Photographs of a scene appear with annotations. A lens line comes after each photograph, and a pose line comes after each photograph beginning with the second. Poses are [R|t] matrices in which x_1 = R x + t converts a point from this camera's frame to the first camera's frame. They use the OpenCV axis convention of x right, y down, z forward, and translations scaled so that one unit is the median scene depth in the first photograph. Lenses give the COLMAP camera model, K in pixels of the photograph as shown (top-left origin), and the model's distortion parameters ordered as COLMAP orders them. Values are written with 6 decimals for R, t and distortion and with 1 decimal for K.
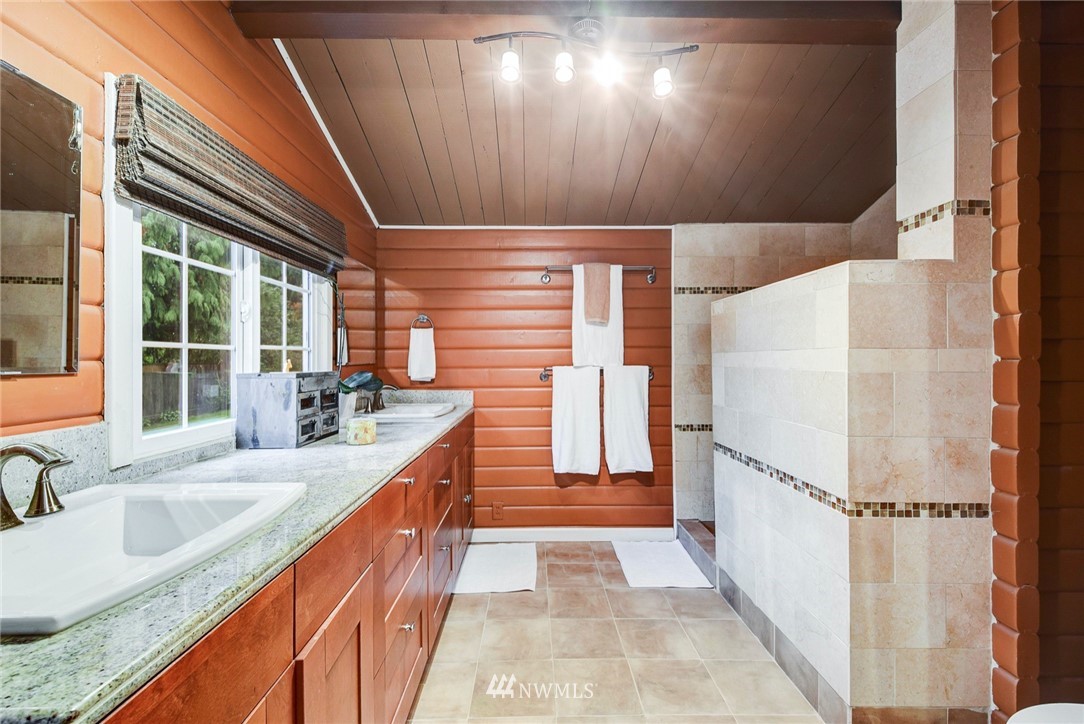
lens RADIAL K [[476.2, 0, 538.9], [0, 476.2, 357.2], [0, 0, 1]] dist [0.000328, -0.000377]
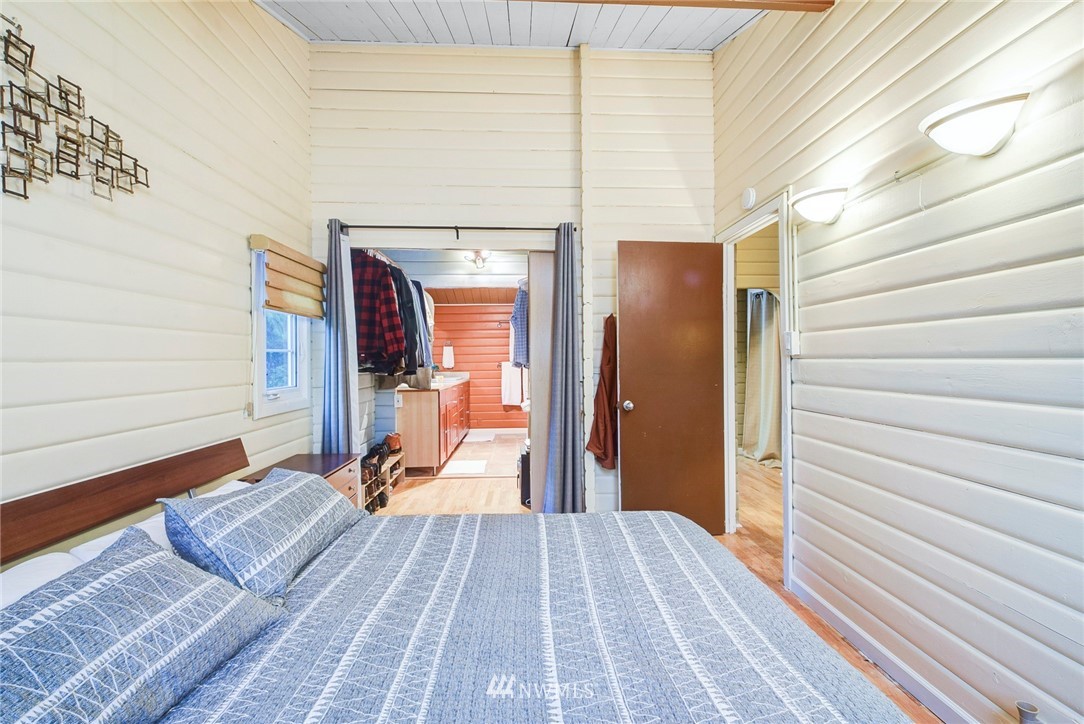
lens RADIAL K [[469.8, 0, 540.8], [0, 469.8, 358.0], [0, 0, 1]] dist [0.070376, -0.000158]
pose [[0.999644, -0.004332, 0.026333, 0.166762], [0.004328, 0.999991, 0.000186, -0.000274], [-0.026333, -0.000072, 0.999653, -1.433881]]
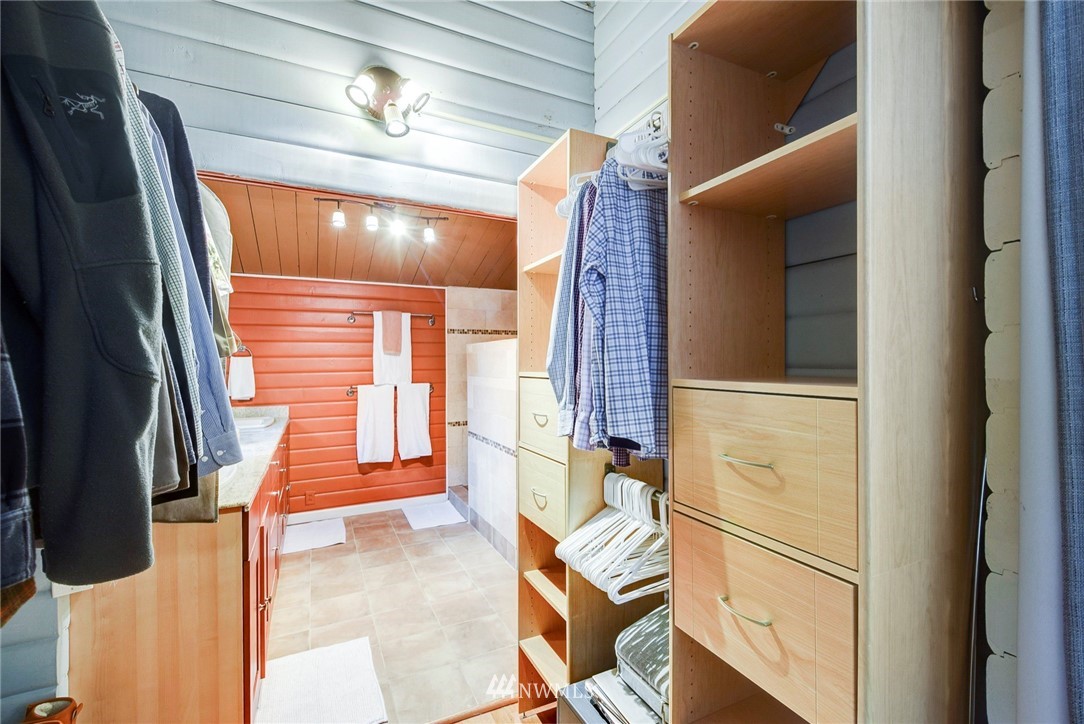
lens RADIAL K [[469.8, 0, 540.8], [0, 469.8, 358.0], [0, 0, 1]] dist [0.070376, -0.000158]
pose [[0.910268, 0.001139, 0.414018, -0.057271], [0.002935, 0.999953, -0.009204, -0.044422], [-0.414009, 0.009594, 0.910222, -0.458702]]
